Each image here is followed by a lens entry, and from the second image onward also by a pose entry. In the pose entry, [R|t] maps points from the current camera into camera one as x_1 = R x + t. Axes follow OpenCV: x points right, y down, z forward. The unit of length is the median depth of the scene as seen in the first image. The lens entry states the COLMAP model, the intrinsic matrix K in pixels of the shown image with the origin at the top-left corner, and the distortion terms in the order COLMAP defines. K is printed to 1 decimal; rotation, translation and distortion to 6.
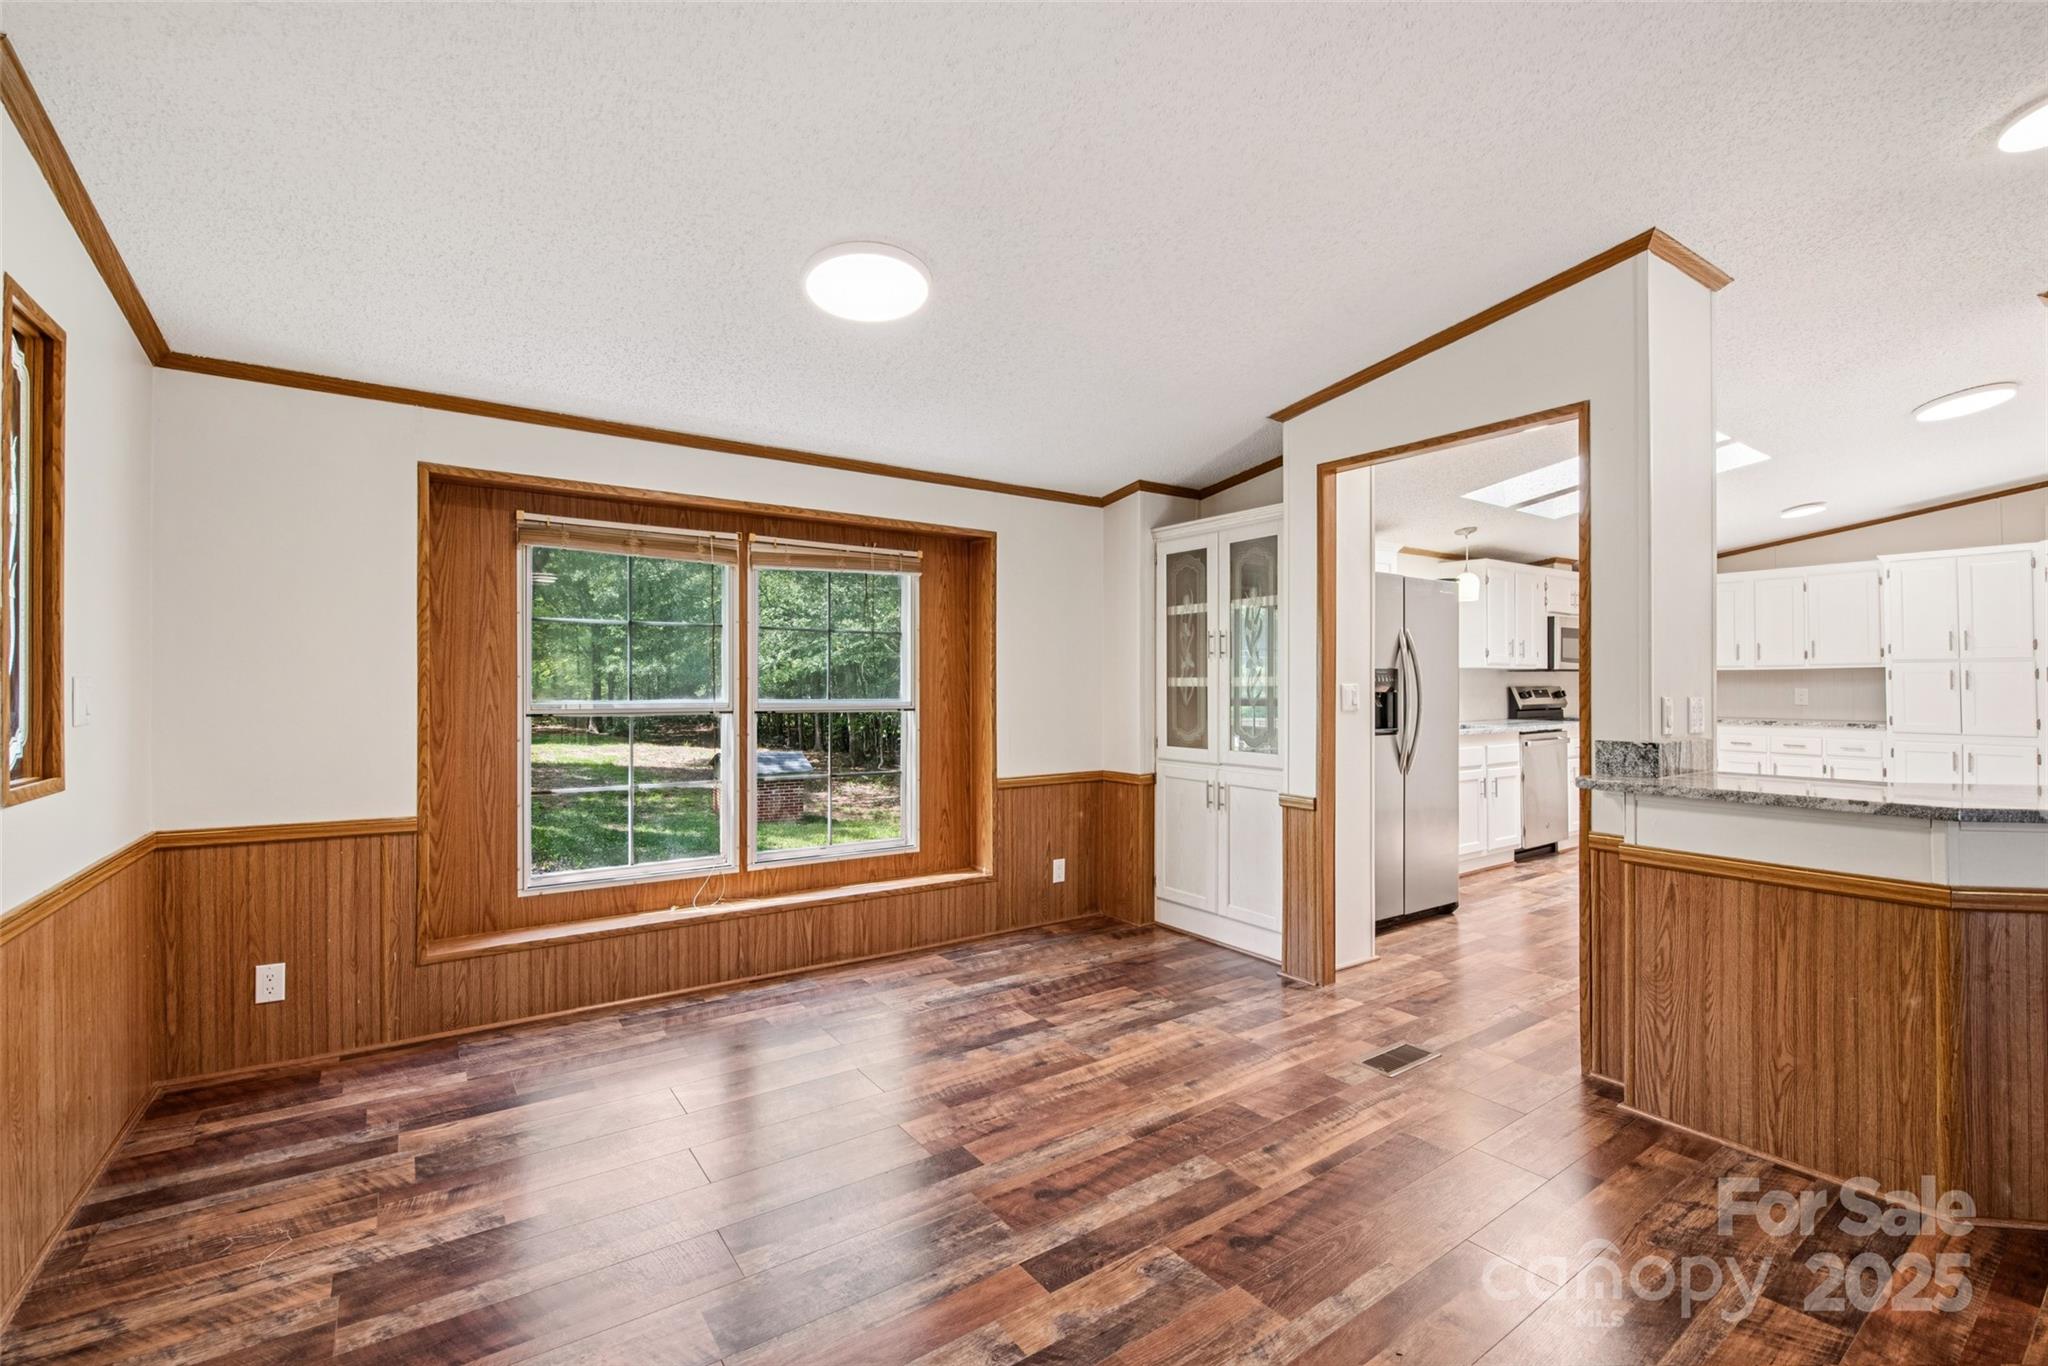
lens RADIAL K [[866.5, 0, 1020.1], [0, 866.5, 675.9], [0, 0, 1]] dist [-0.014329, -0.002658]
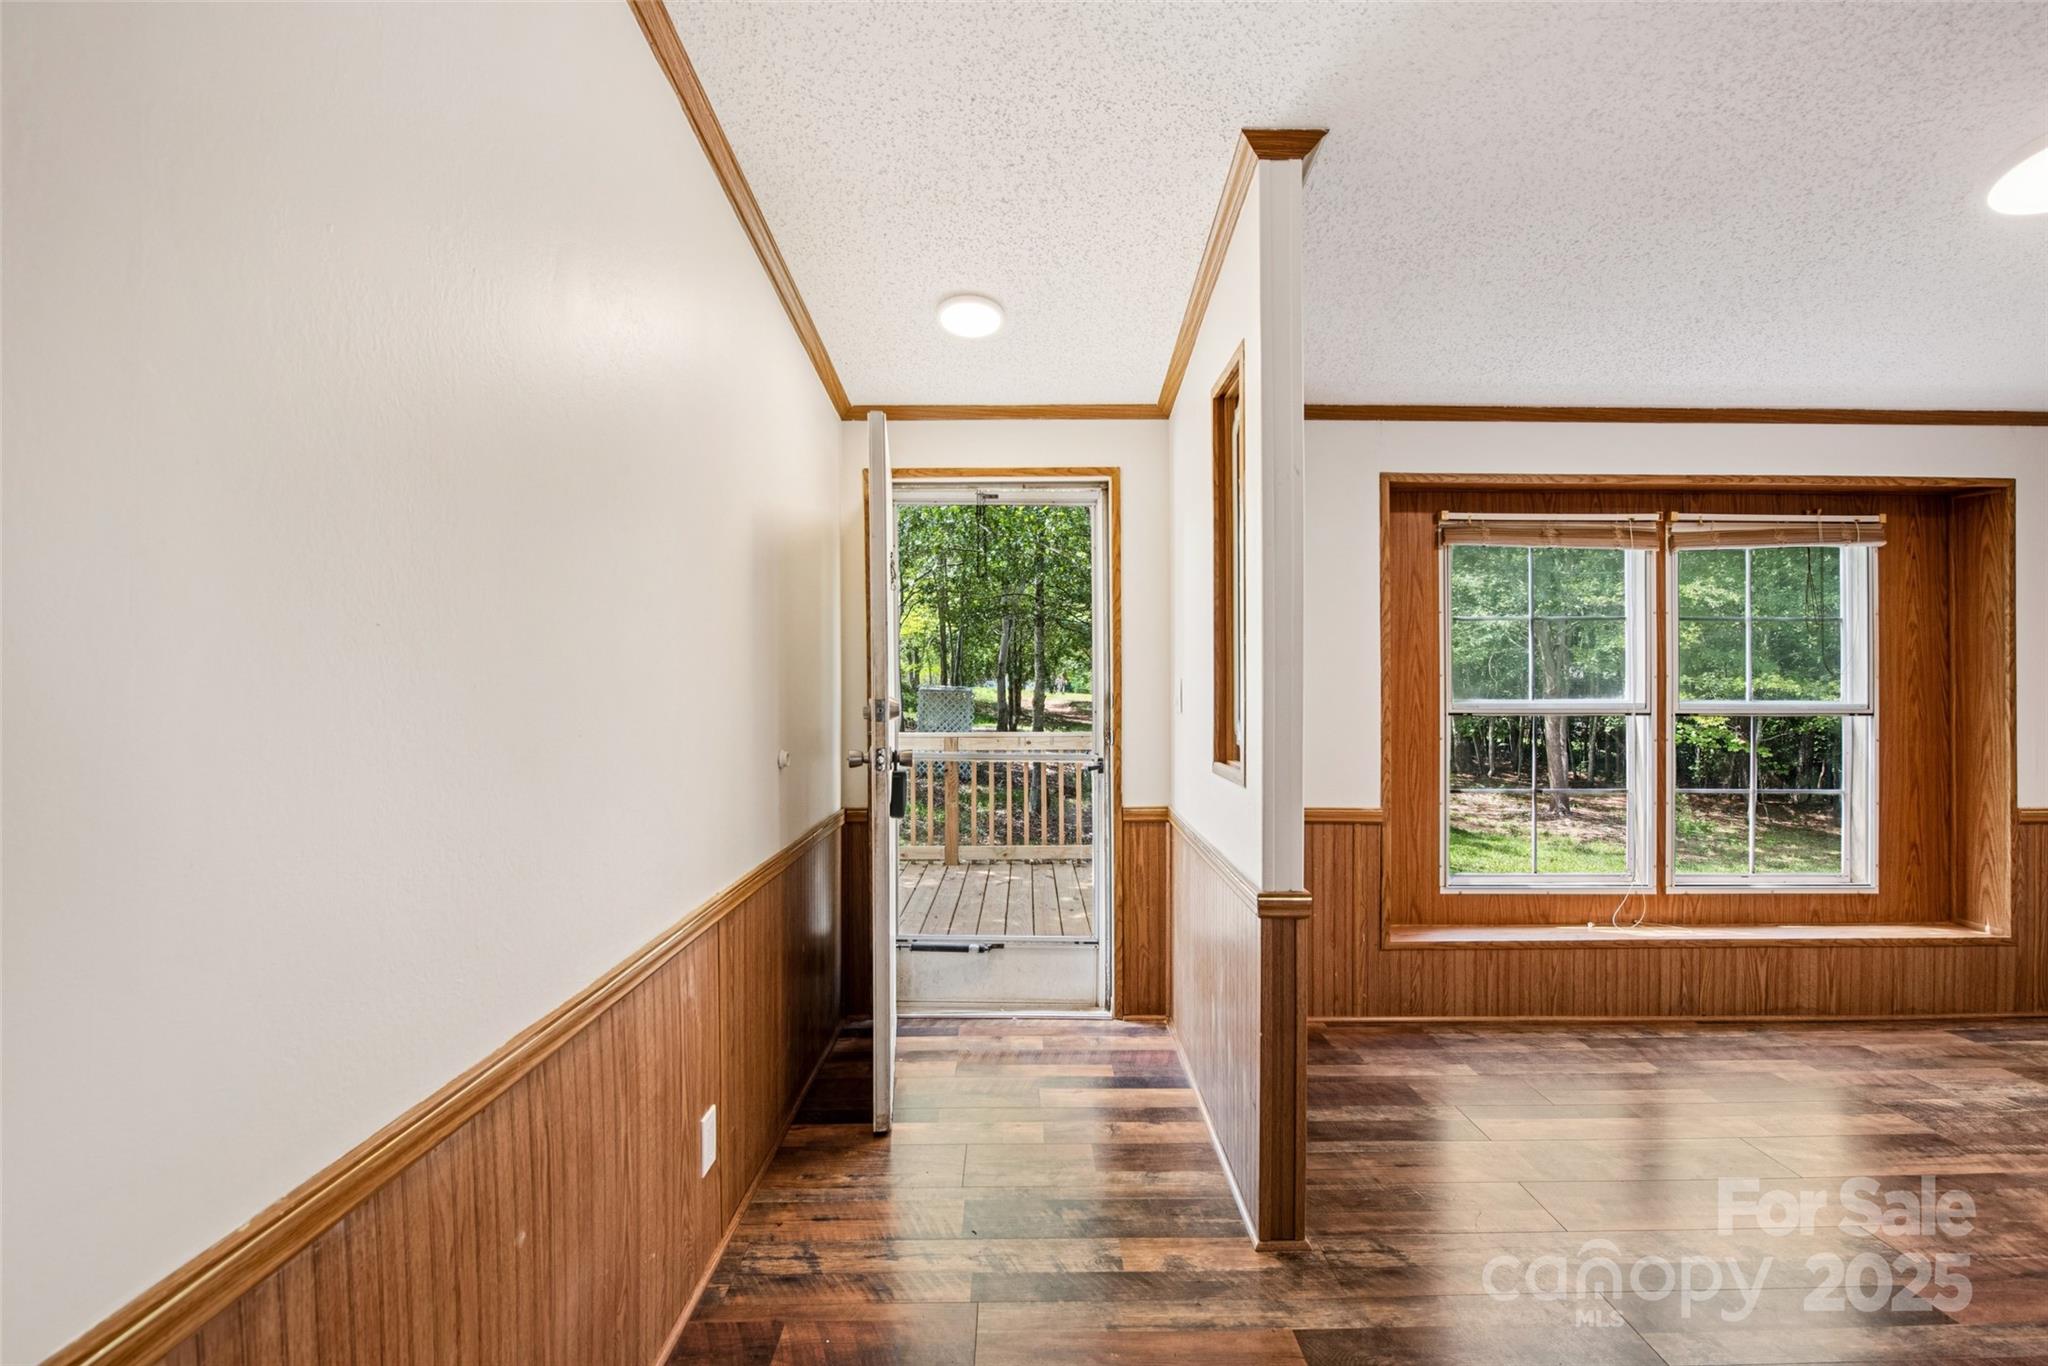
lens RADIAL K [[866.5, 0, 1026.5], [0, 866.5, 676.9], [0, 0, 1]] dist [-0.014329, -0.002658]
pose [[0.821849, -0.004919, -0.569684, -0.367517], [0.006294, 0.999980, 0.000445, -0.001002], [0.569671, -0.003951, 0.821863, -0.098799]]
